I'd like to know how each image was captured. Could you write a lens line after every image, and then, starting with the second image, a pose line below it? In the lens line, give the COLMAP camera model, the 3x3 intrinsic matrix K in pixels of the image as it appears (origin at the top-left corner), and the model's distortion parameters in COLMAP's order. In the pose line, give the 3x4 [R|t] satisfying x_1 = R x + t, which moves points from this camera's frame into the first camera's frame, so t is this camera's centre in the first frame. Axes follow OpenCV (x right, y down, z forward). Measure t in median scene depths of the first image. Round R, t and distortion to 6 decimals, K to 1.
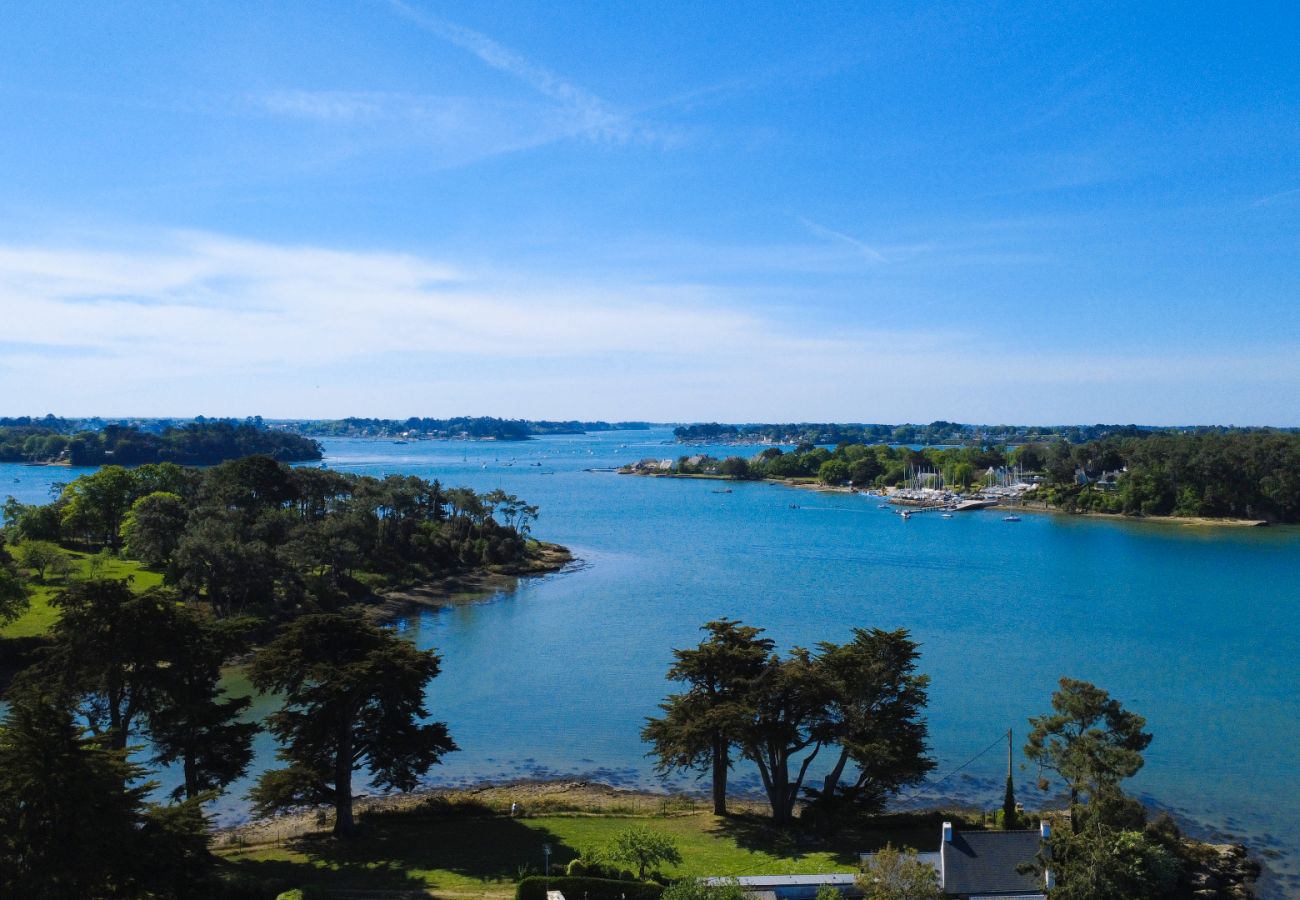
lens RADIAL K [[1167.5, 0, 644.6], [0, 1167.5, 451.2], [0, 0, 1]] dist [-0.005459, 0.007776]
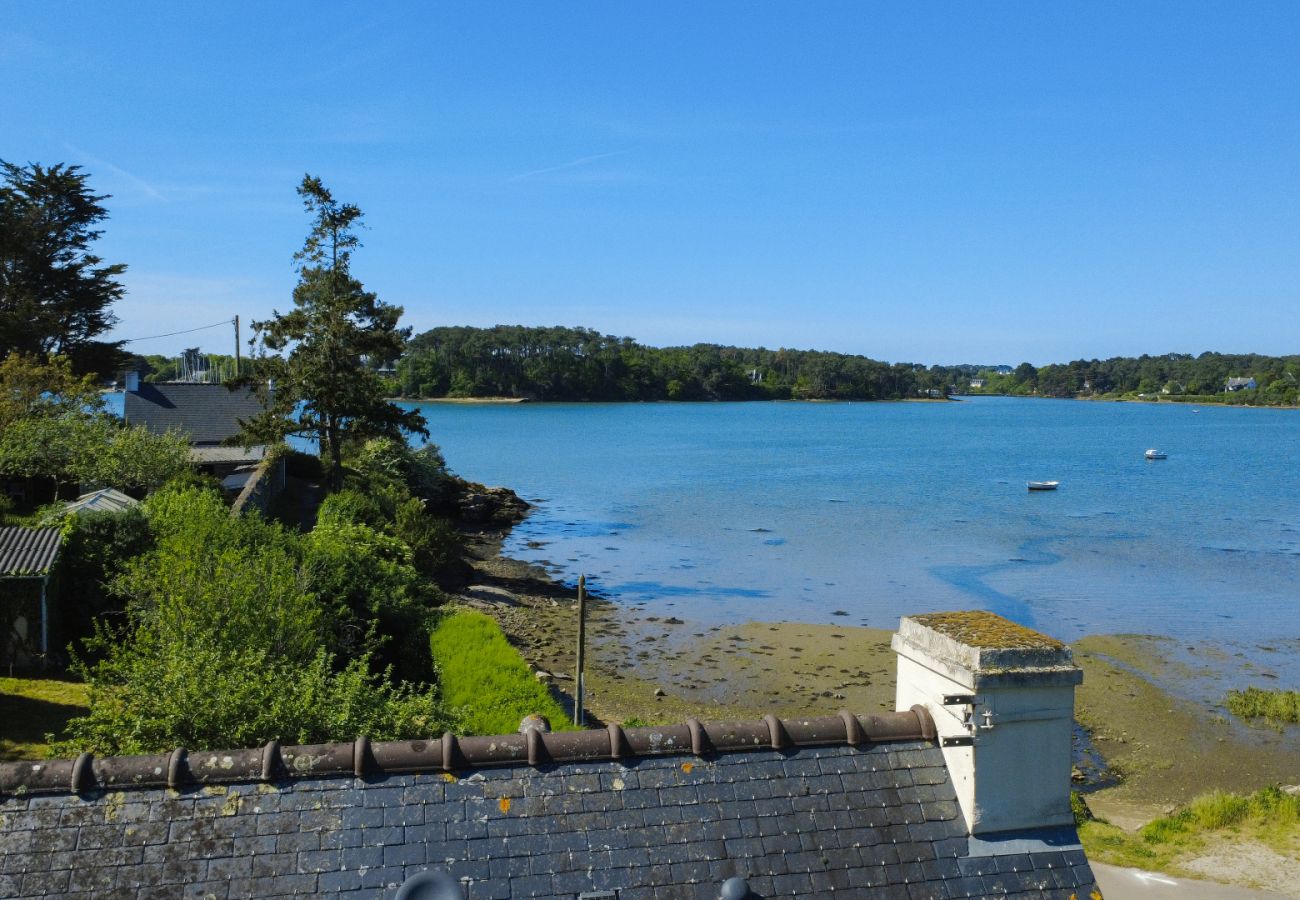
lens RADIAL K [[1167.5, 0, 647.9], [0, 1167.5, 449.1], [0, 0, 1]] dist [-0.005459, 0.007776]
pose [[0.829339, -0.029337, 0.557974, 0.022021], [0.007237, 0.999101, 0.041773, 0.059046], [-0.558698, -0.030606, 0.828806, 0.044434]]
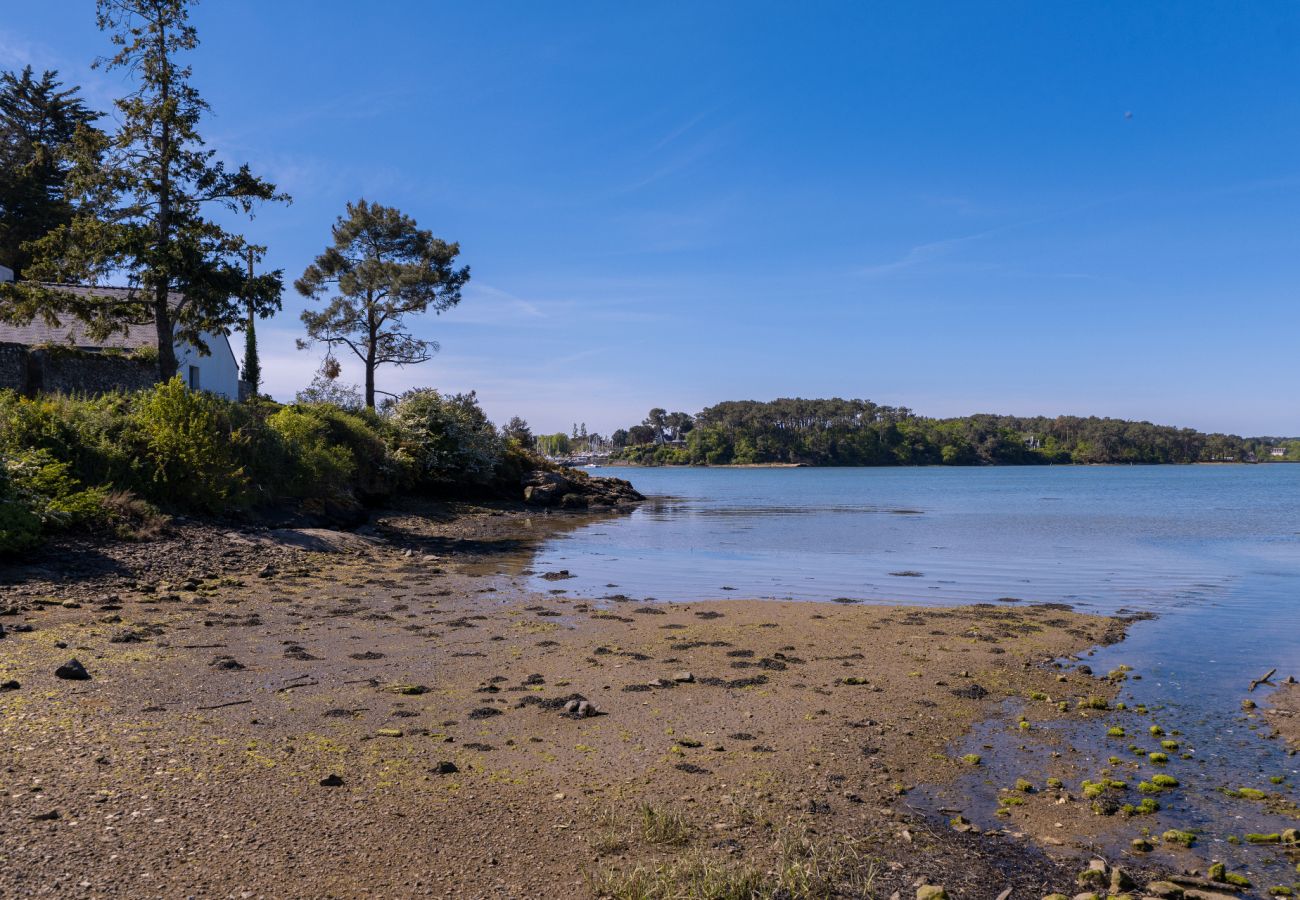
lens RADIAL K [[1041.6, 0, 634.6], [0, 1041.6, 457.2], [0, 0, 1]] dist [-0.002938, -0.005352]
pose [[0.951649, -0.008534, 0.307069, 0.052767], [0.015937, 0.999639, -0.021609, 0.068887], [-0.306774, 0.025458, 0.951442, 0.067418]]
